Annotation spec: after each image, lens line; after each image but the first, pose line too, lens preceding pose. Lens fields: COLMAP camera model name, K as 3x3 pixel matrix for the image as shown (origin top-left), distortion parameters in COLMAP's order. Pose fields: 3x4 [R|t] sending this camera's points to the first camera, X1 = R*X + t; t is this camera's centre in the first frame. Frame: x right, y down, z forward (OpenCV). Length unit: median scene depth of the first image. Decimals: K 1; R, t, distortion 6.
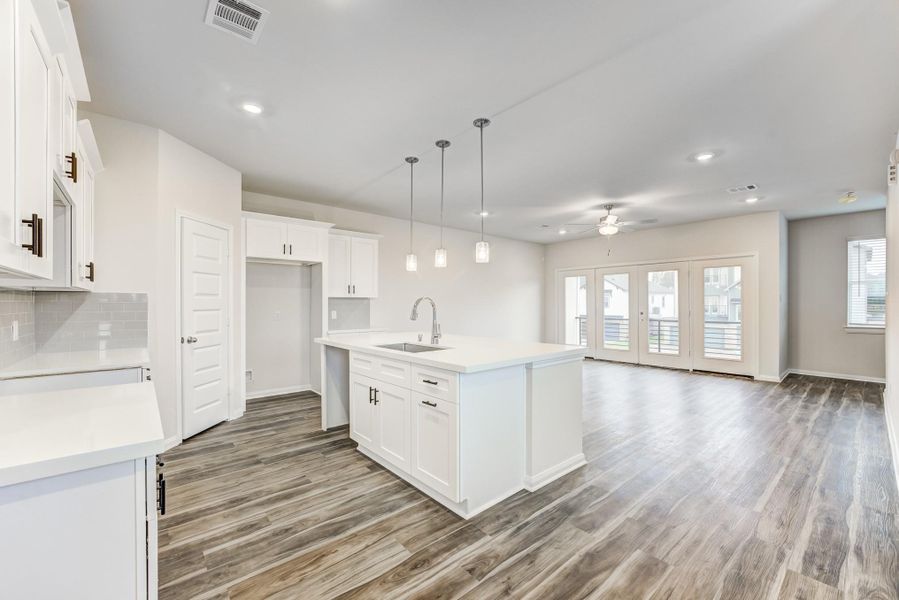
lens RADIAL K [[365.0, 0, 449.5], [0, 365.0, 303.6], [0, 0, 1]] dist [-0.012839, -0.000109]
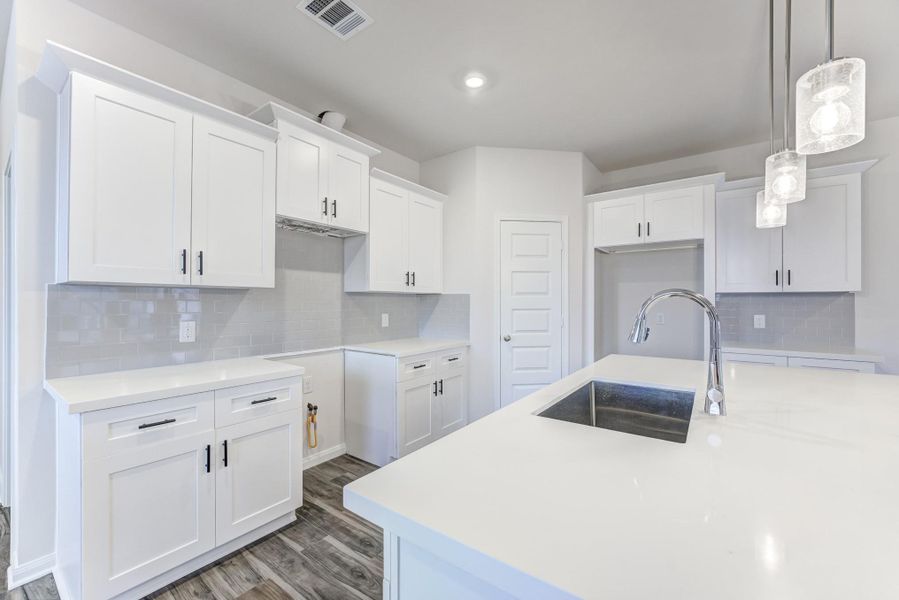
lens RADIAL K [[364.2, 0, 448.6], [0, 364.2, 300.8], [0, 0, 1]] dist [-0.002788, -0.000083]
pose [[0.219064, -0.001003, -0.975710, 0.228096], [-0.000967, 0.999999, -0.001245, -0.003954], [0.975710, 0.001216, 0.219063, 0.561709]]
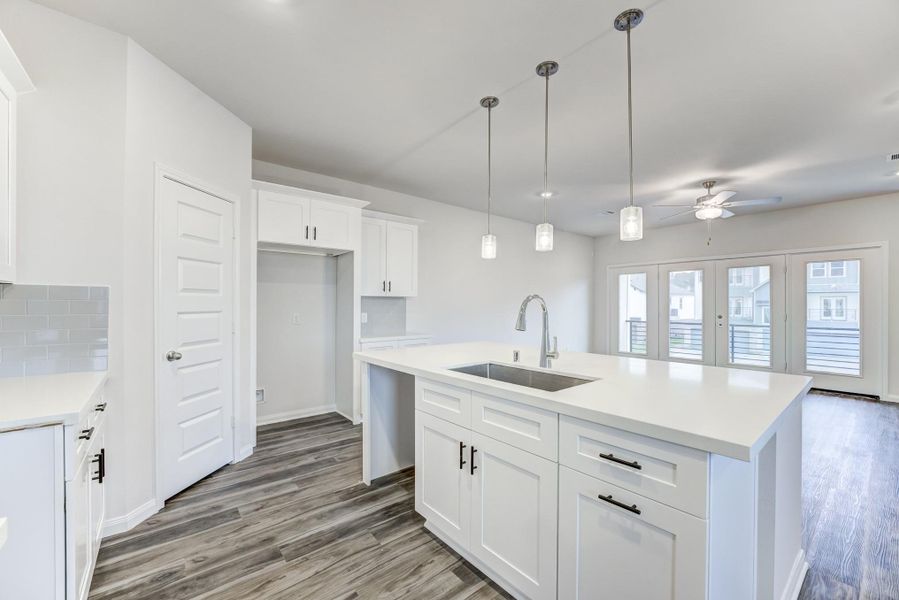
lens RADIAL K [[362.9, 0, 448.3], [0, 362.9, 304.9], [0, 0, 1]] dist [-0.012654, -0.000081]
pose [[0.999754, 0.004826, -0.021665, -0.172395], [-0.004791, 0.999987, 0.001649, -0.000184], [0.021672, -0.001545, 0.999764, 0.303539]]
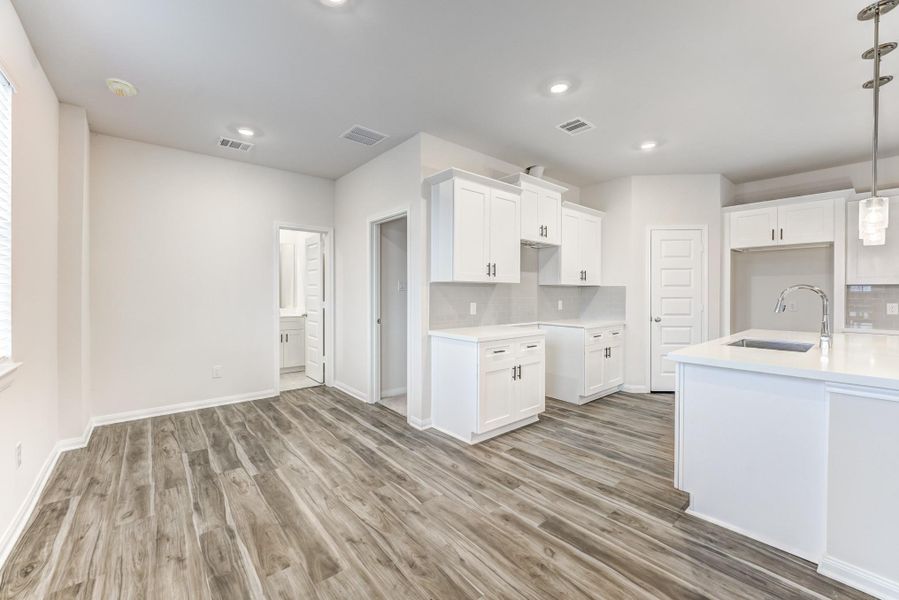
lens RADIAL K [[364.8, 0, 446.3], [0, 364.8, 293.9], [0, 0, 1]] dist [-0.012781, -0.000079]
pose [[-0.013214, 0.005617, -0.999897, 0.598501], [-0.001555, 0.999983, 0.005638, -0.001819], [0.999911, 0.001630, -0.013205, 0.209850]]
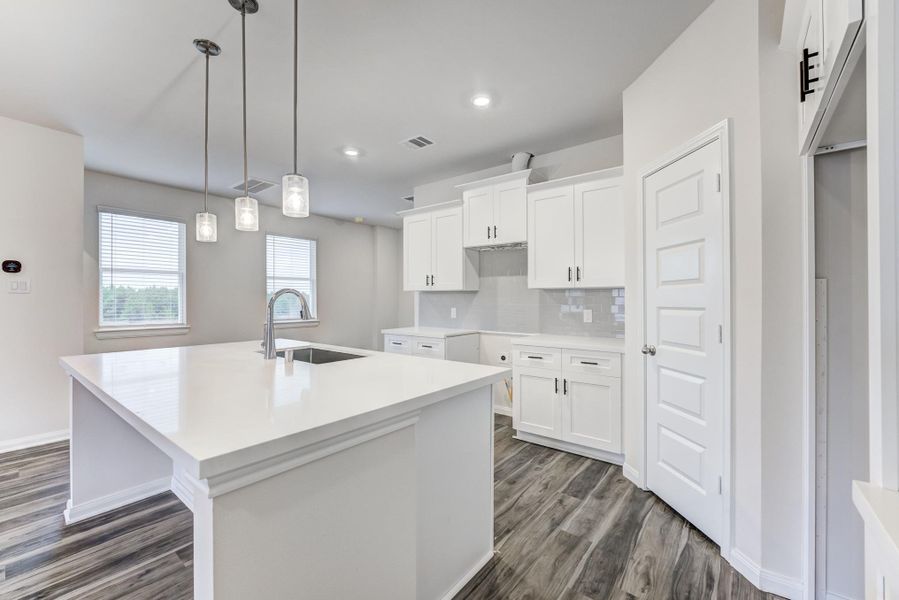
lens RADIAL K [[364.2, 0, 448.6], [0, 364.2, 300.8], [0, 0, 1]] dist [-0.002788, -0.000083]
pose [[-0.981017, 0.002792, -0.193903, -0.197279], [0.002564, 0.999996, 0.001426, 0.003920], [0.193906, 0.000902, -0.981020, 1.470347]]
